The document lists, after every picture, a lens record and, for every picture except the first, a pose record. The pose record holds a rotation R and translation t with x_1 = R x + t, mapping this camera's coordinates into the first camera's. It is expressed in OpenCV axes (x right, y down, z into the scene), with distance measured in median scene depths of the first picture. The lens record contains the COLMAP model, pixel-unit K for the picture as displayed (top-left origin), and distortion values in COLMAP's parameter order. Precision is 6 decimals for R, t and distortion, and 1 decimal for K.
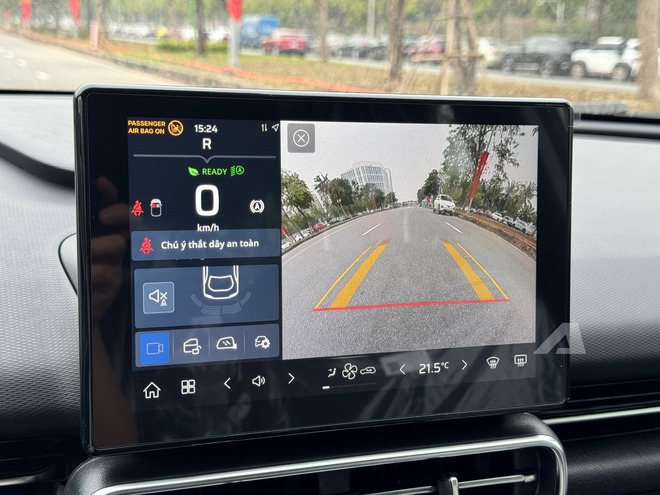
lens RADIAL K [[936.8, 0, 330.0], [0, 936.8, 247.5], [0, 0, 1]] dist [0.104871, -0.031280]
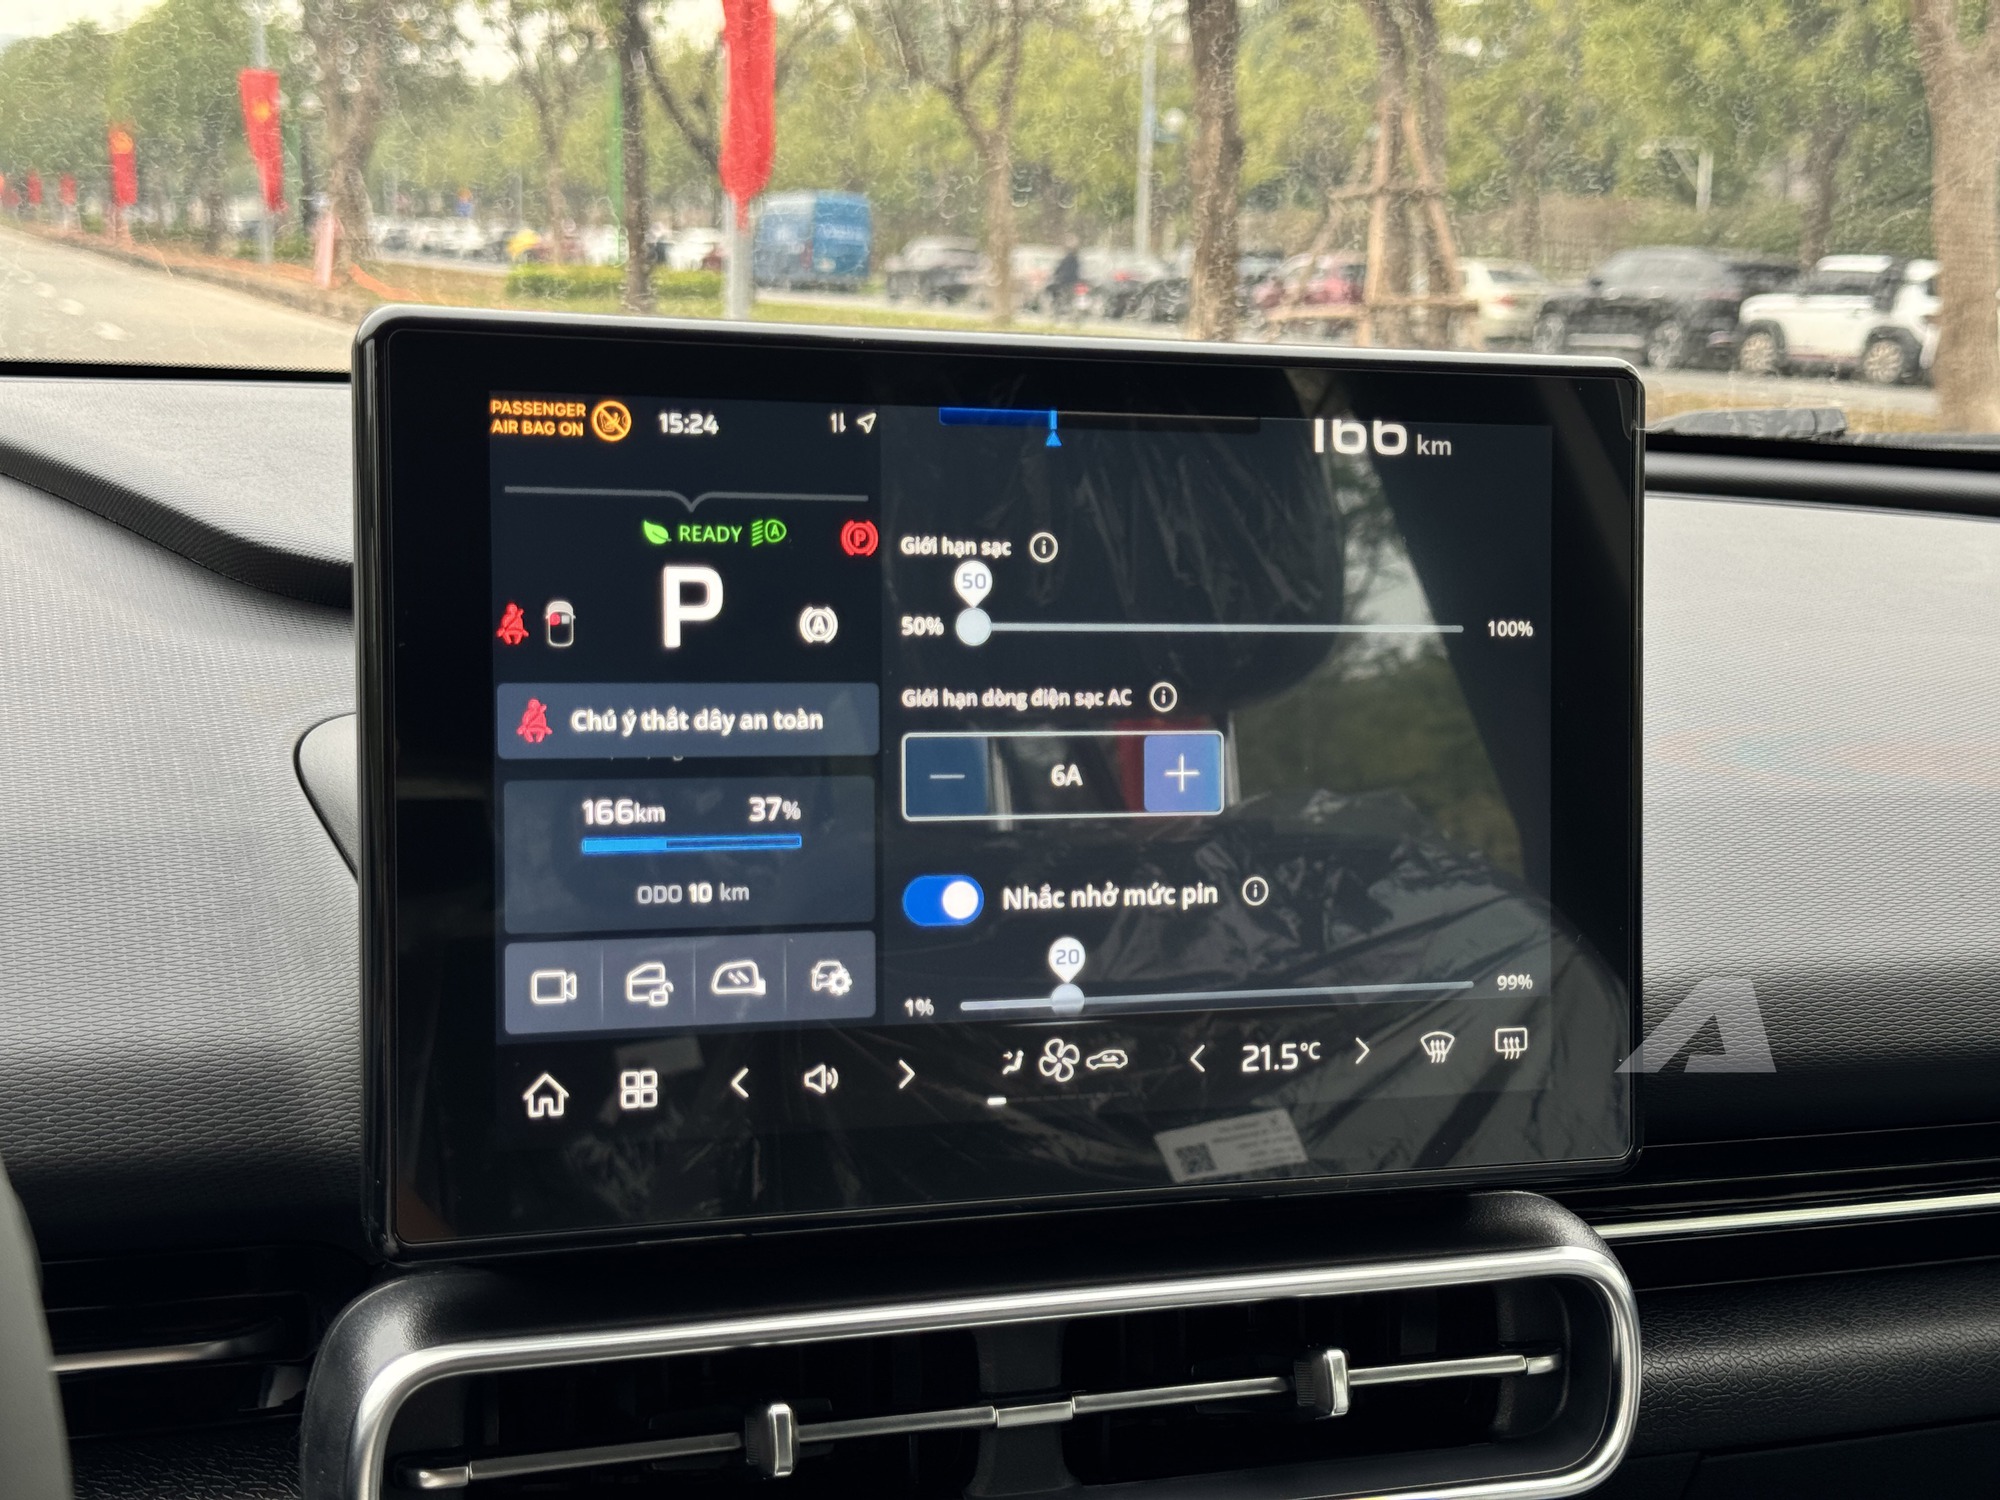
lens RADIAL K [[2812.7, 0, 1000.0], [0, 2812.7, 750.0], [0, 0, 1]] dist [0.114213, -0.041259]
pose [[0.999971, 0.000343, -0.007649, 0.005832], [-0.000696, 0.998933, -0.046168, 0.059061], [0.007625, 0.046172, 0.998904, -0.151981]]
